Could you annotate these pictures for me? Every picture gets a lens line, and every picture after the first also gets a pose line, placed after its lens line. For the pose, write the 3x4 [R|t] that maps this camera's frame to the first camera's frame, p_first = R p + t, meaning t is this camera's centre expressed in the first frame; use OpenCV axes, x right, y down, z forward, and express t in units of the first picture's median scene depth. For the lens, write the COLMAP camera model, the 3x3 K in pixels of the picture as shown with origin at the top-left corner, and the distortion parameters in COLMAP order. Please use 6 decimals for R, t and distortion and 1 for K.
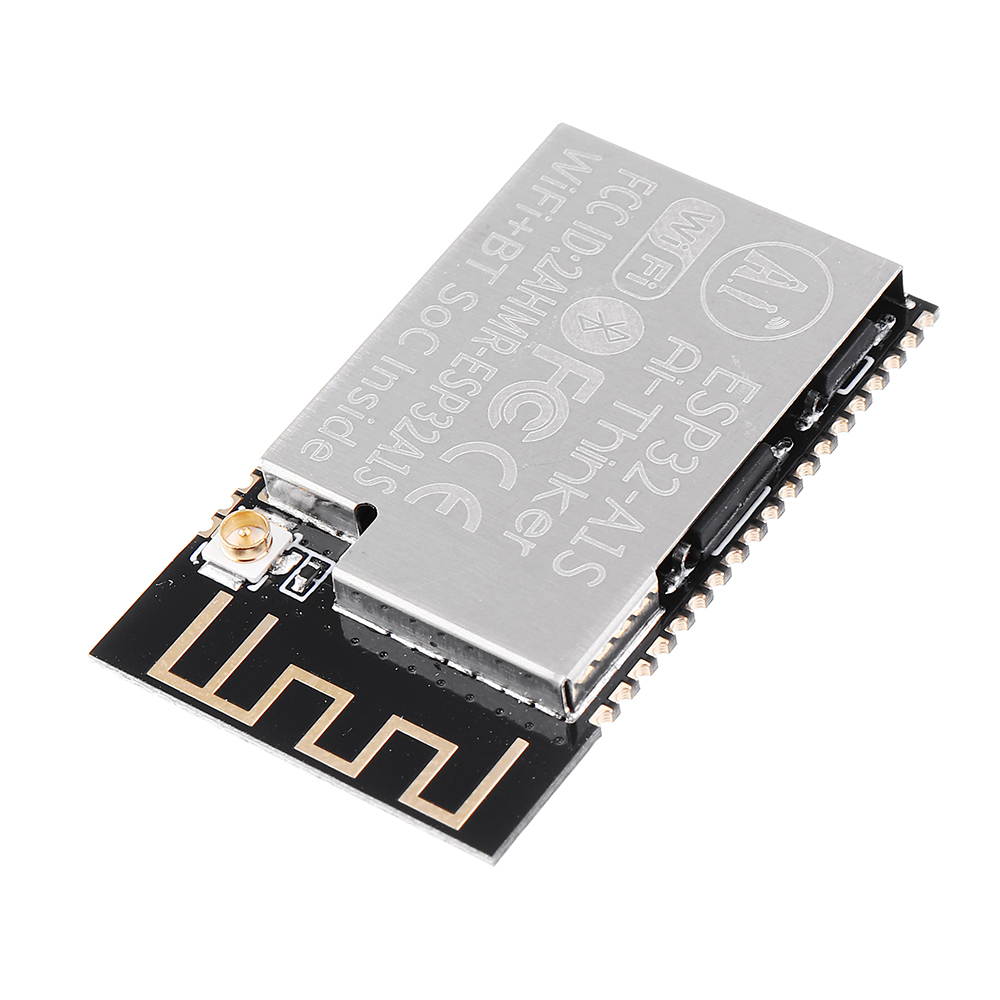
lens RADIAL K [[4836.5, 0, 502.5], [0, 4836.5, 499.9], [0, 0, 1]] dist [0.000294, 0.000000]
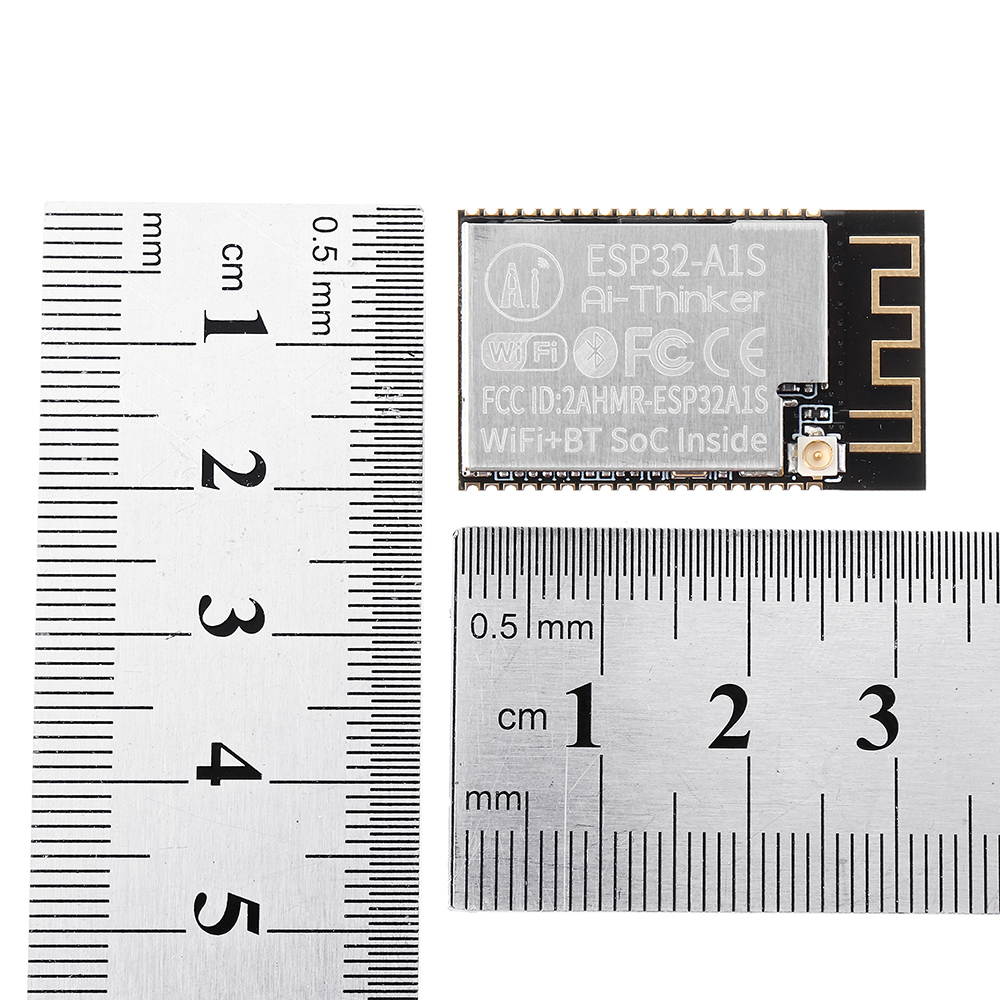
lens RADIAL K [[4836.5, 0, 499.8], [0, 4836.5, 500.0], [0, 0, 1]] dist [0.000294, 0.000000]
pose [[-0.567227, -0.812615, 0.133828, -0.233166], [0.659062, -0.350451, 0.665449, -1.224651], [-0.493854, 0.465661, 0.734349, -0.206140]]
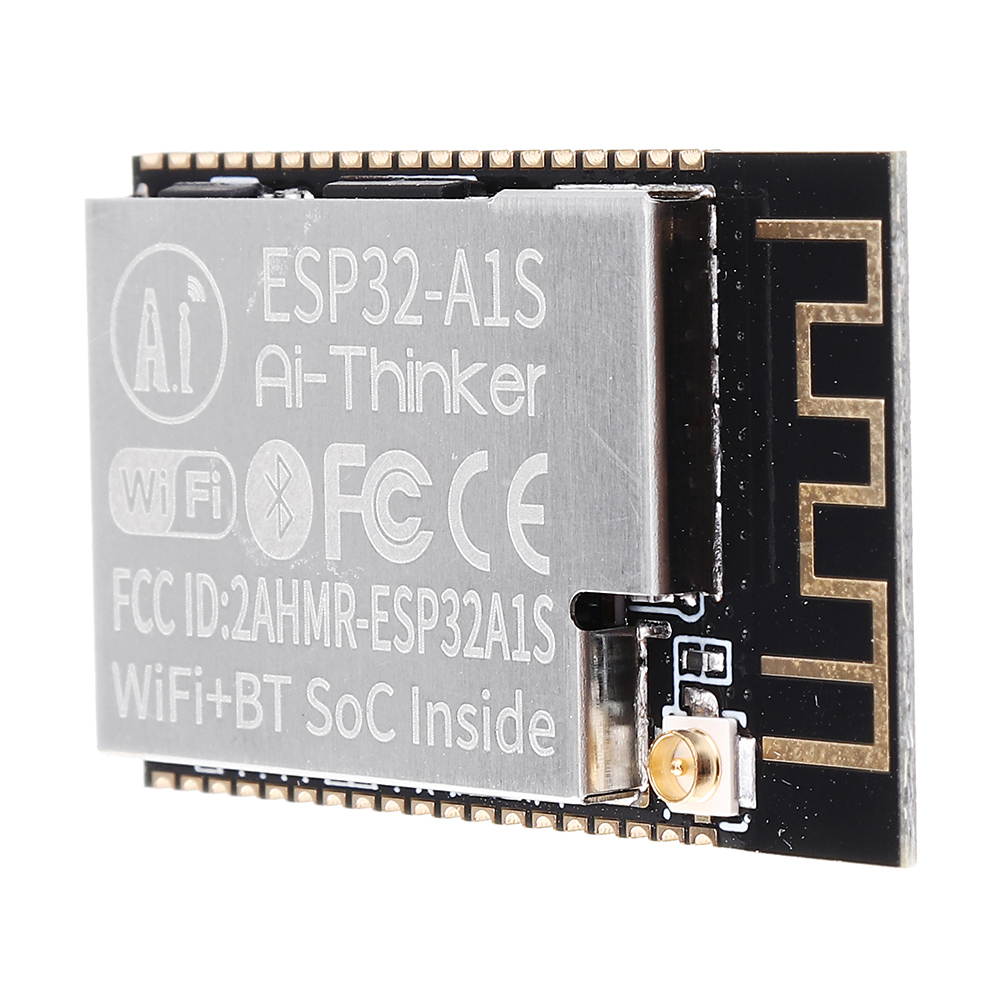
lens RADIAL K [[6501.4, 0, 499.9], [0, 6501.4, 501.1], [0, 0, 1]] dist [-0.199769, 0.000000]
pose [[-0.325219, -0.842595, 0.429261, -0.416439], [0.915854, -0.393685, -0.078888, 0.072478], [0.235464, 0.367485, 0.899729, 0.132944]]
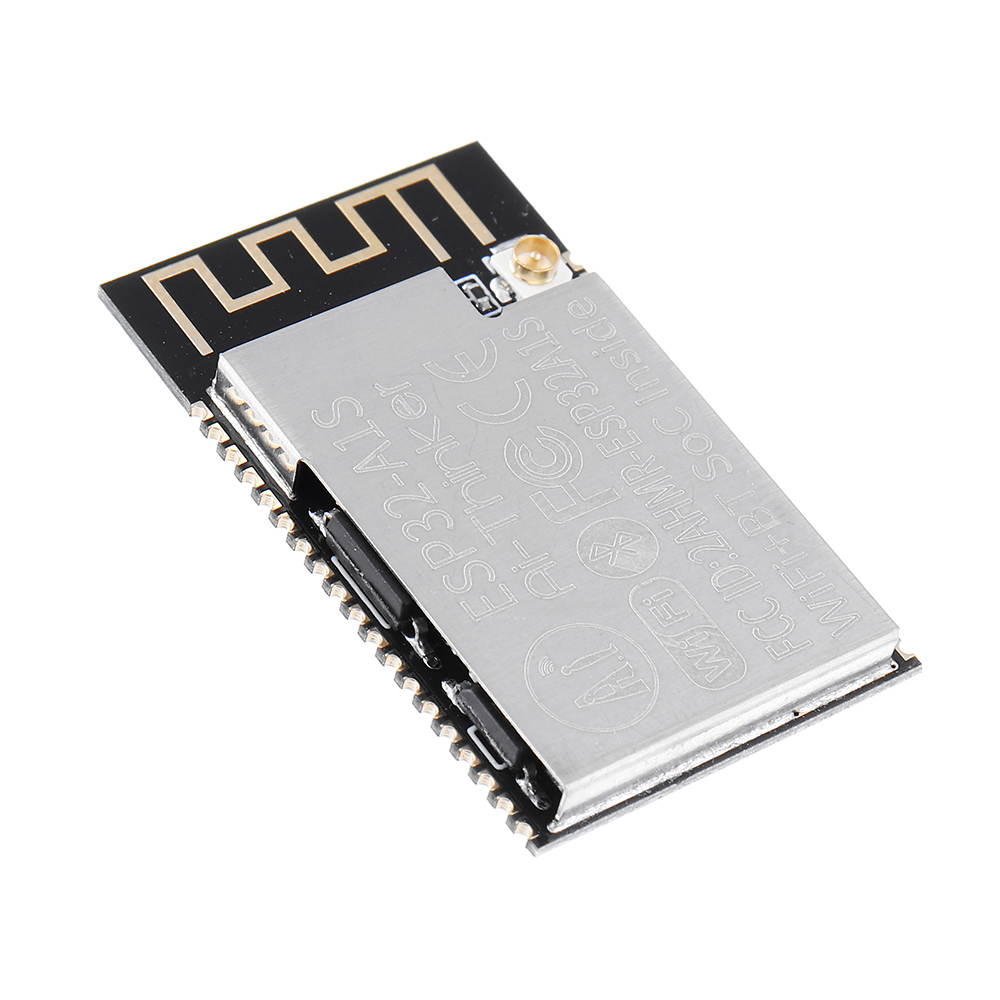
lens RADIAL K [[4836.5, 0, 501.1], [0, 4836.5, 500.1], [0, 0, 1]] dist [0.000294, 0.000000]
pose [[-0.360525, 0.739590, -0.568356, 0.596741], [-0.792993, 0.077789, 0.604244, -0.628784], [0.491104, 0.668547, 0.558445, 0.435524]]
